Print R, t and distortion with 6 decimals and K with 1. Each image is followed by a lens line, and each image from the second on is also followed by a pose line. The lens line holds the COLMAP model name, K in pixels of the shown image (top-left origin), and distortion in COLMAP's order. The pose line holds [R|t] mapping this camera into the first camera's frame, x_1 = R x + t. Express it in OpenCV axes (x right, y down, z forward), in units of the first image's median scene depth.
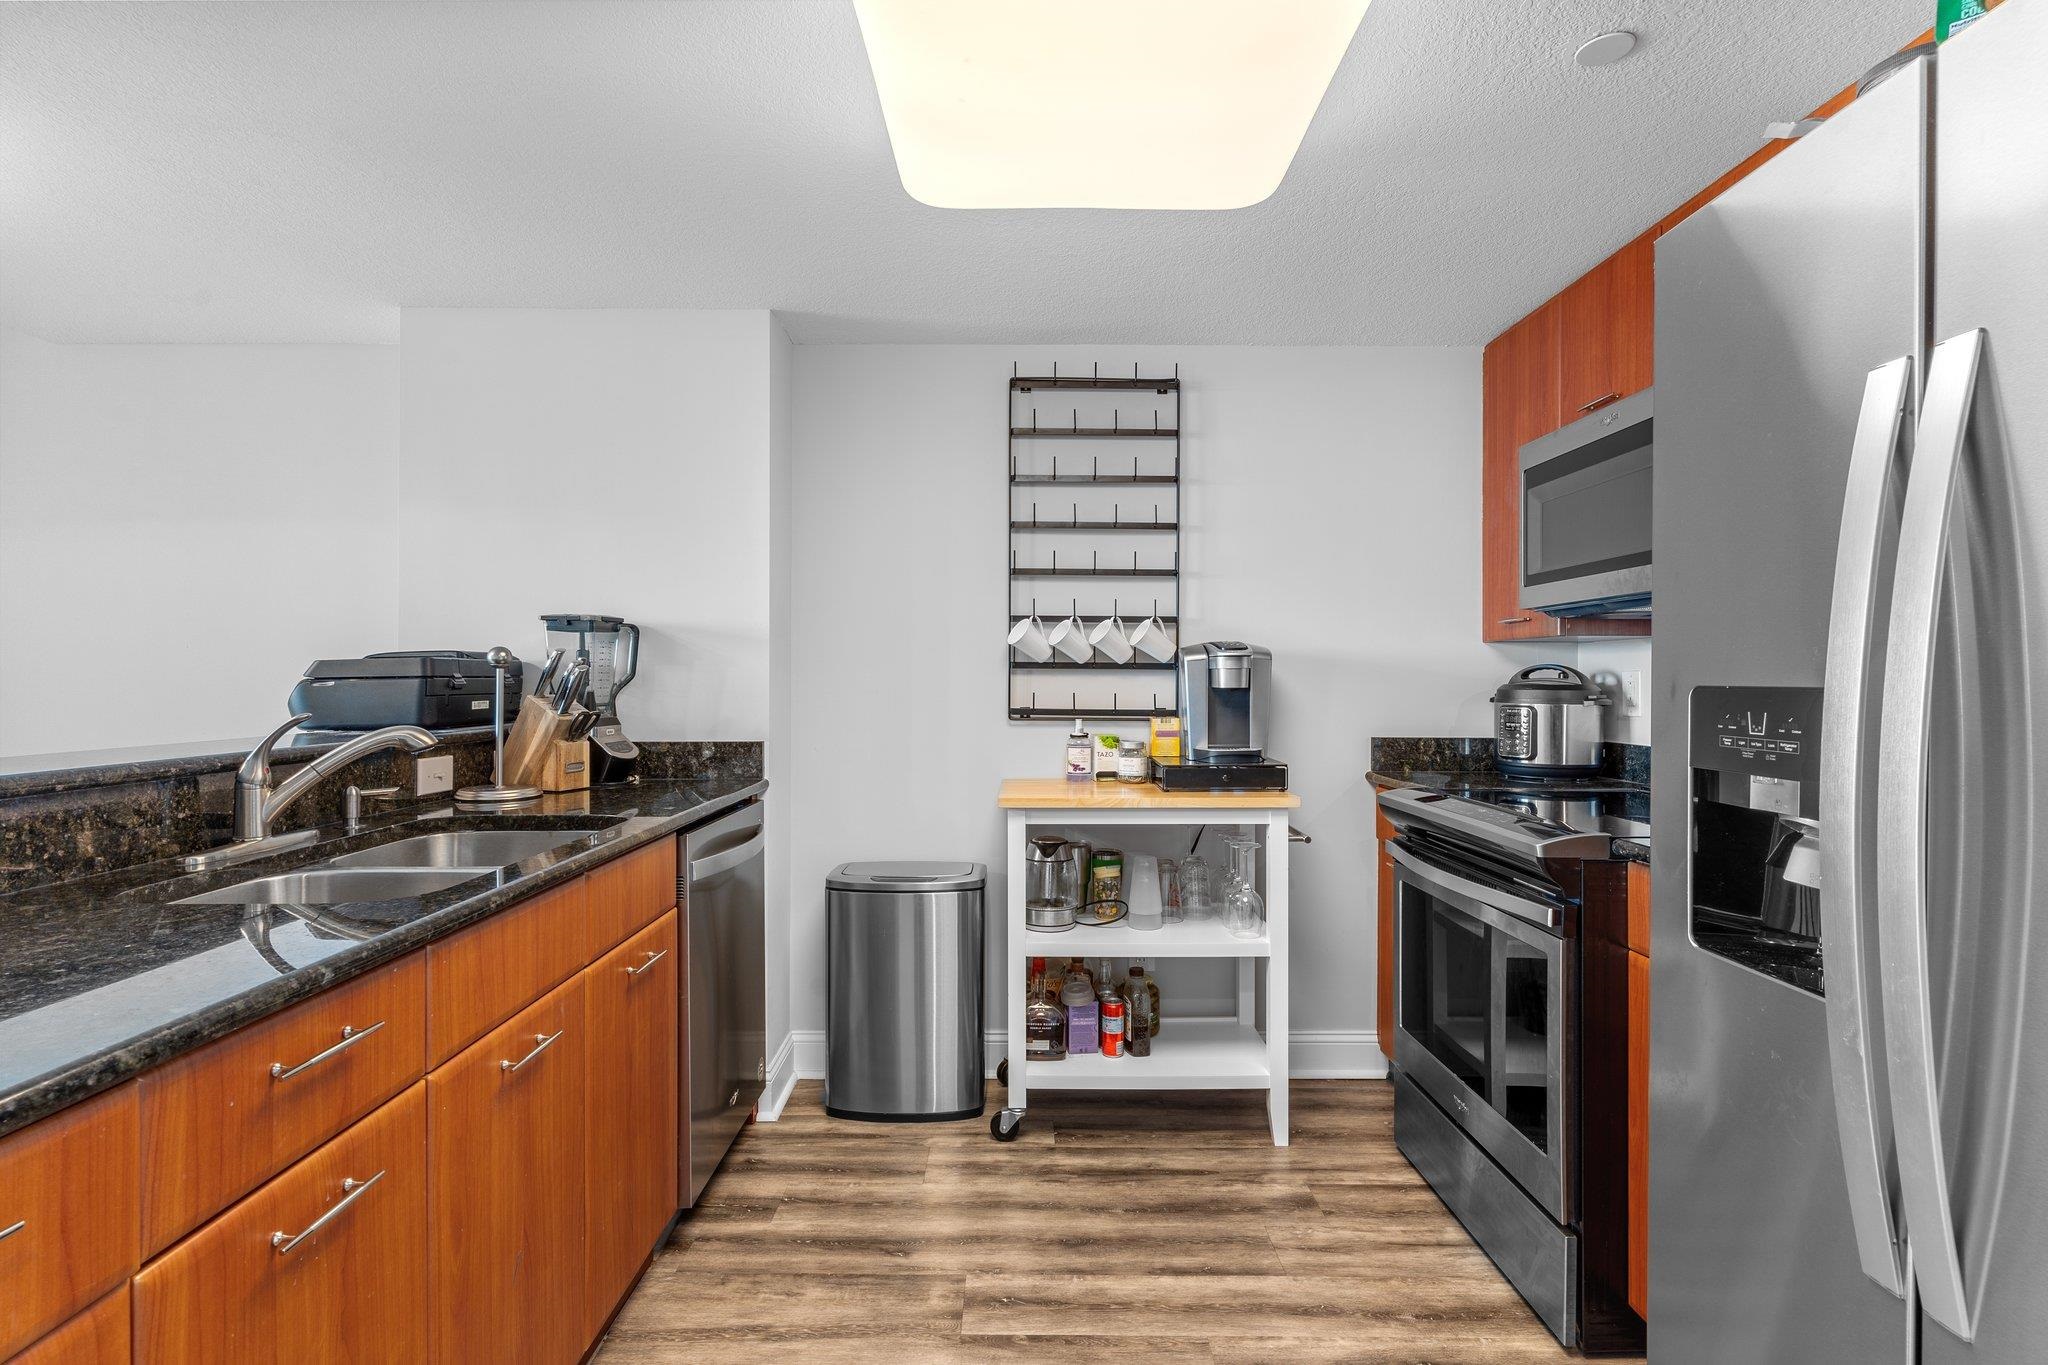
lens RADIAL K [[978.2, 0, 1021.5], [0, 978.2, 682.6], [0, 0, 1]] dist [0.003740, -0.002637]
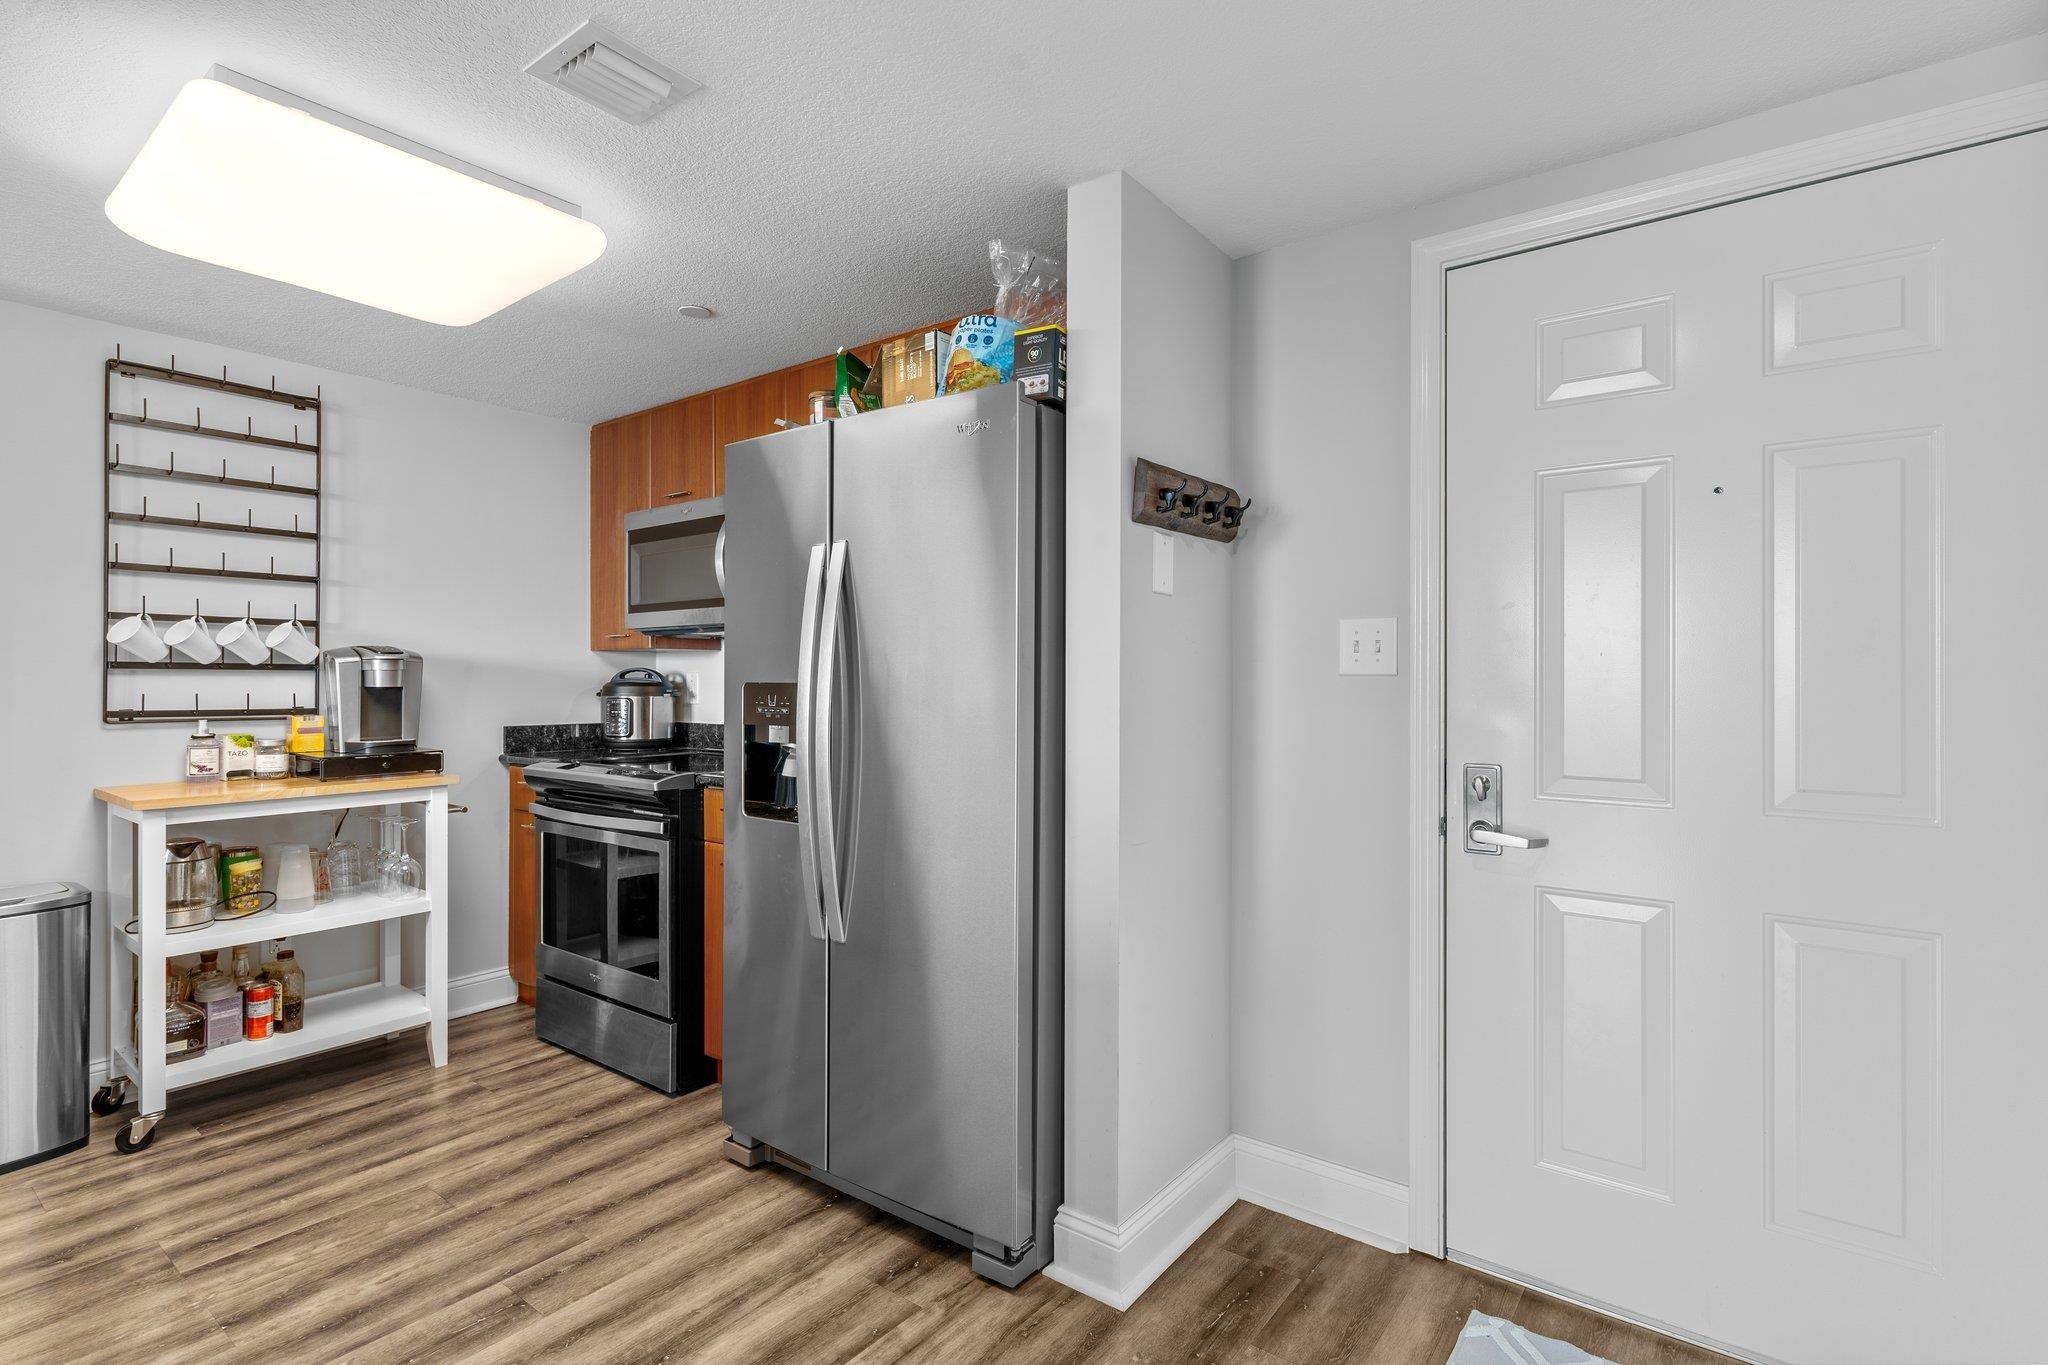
lens RADIAL K [[978.2, 0, 1016.6], [0, 978.2, 671.4], [0, 0, 1]] dist [0.003740, -0.002637]
pose [[0.614894, 0.002924, 0.788604, -0.245993], [0.004441, 0.999964, -0.007170, -0.001460], [-0.788597, 0.007911, 0.614860, -0.297764]]
